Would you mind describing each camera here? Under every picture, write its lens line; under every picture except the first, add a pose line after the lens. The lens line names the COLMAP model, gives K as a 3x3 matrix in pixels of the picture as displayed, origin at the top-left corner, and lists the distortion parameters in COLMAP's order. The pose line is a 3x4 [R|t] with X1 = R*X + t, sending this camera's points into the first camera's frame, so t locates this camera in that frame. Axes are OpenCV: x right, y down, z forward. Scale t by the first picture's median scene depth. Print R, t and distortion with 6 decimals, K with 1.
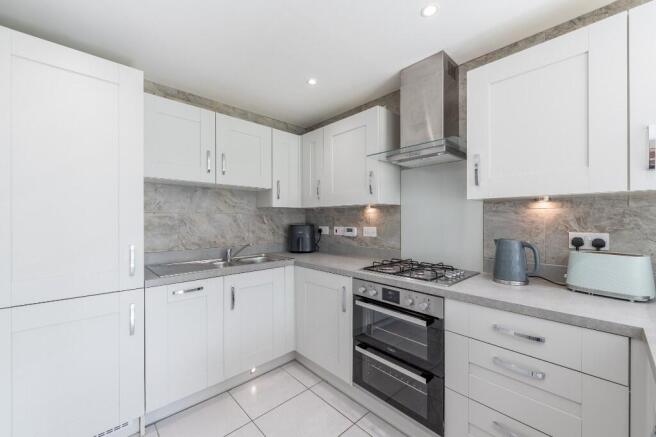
lens RADIAL K [[258.7, 0, 311.4], [0, 258.7, 220.7], [0, 0, 1]] dist [-0.000433, 0.000047]
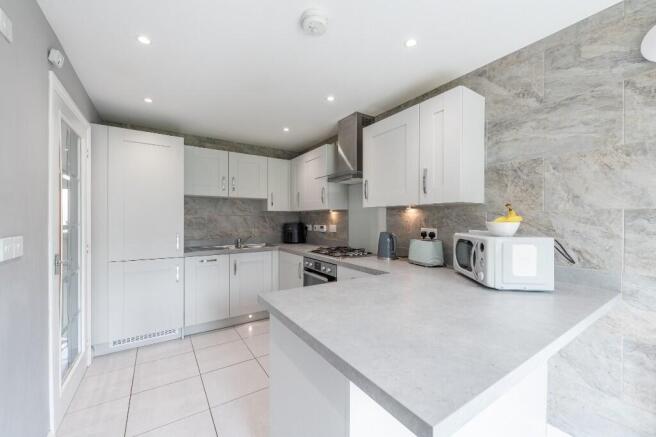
lens RADIAL K [[250.5, 0, 308.1], [0, 250.5, 220.6], [0, 0, 1]] dist [0.000118, 0.000004]
pose [[0.984311, 0.002534, -0.176424, 0.465537], [-0.002515, 0.999997, 0.000330, -0.000352], [0.176424, 0.000119, 0.984314, -0.515160]]
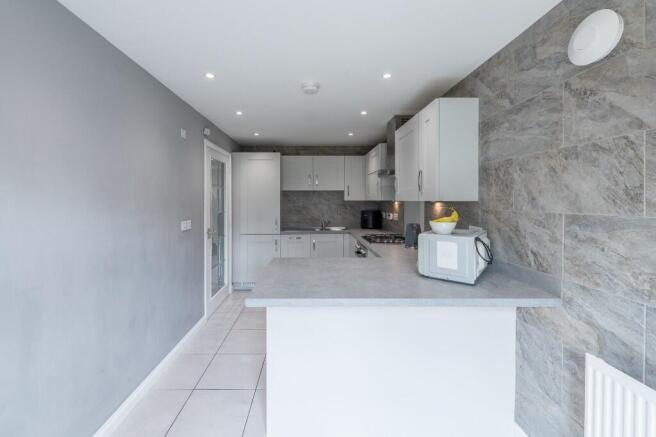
lens RADIAL K [[249.1, 0, 307.4], [0, 249.1, 203.8], [0, 0, 1]] dist [0.000646, -0.000078]
pose [[0.750020, 0.008171, -0.661365, 1.127125], [-0.003781, 0.999960, 0.008066, -0.063822], [0.661405, -0.003549, 0.750021, -0.641119]]
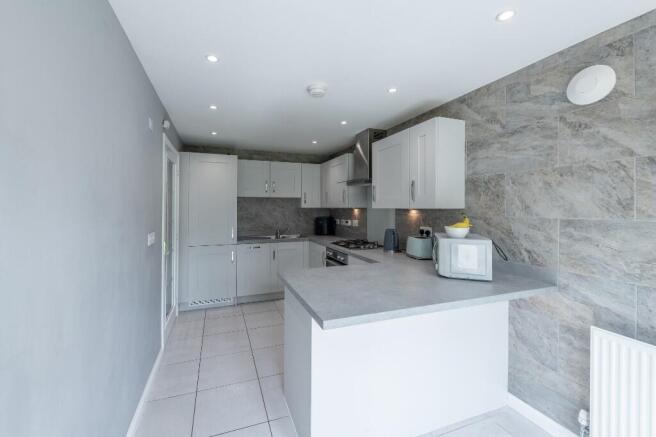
lens RADIAL K [[249.5, 0, 297.4], [0, 249.5, 209.0], [0, 0, 1]] dist [0.000971, 0.000271]
pose [[0.917382, 0.003901, -0.397989, 0.718775], [-0.004844, 0.999987, -0.001362, -0.062407], [0.397978, 0.003177, 0.917389, -0.824186]]
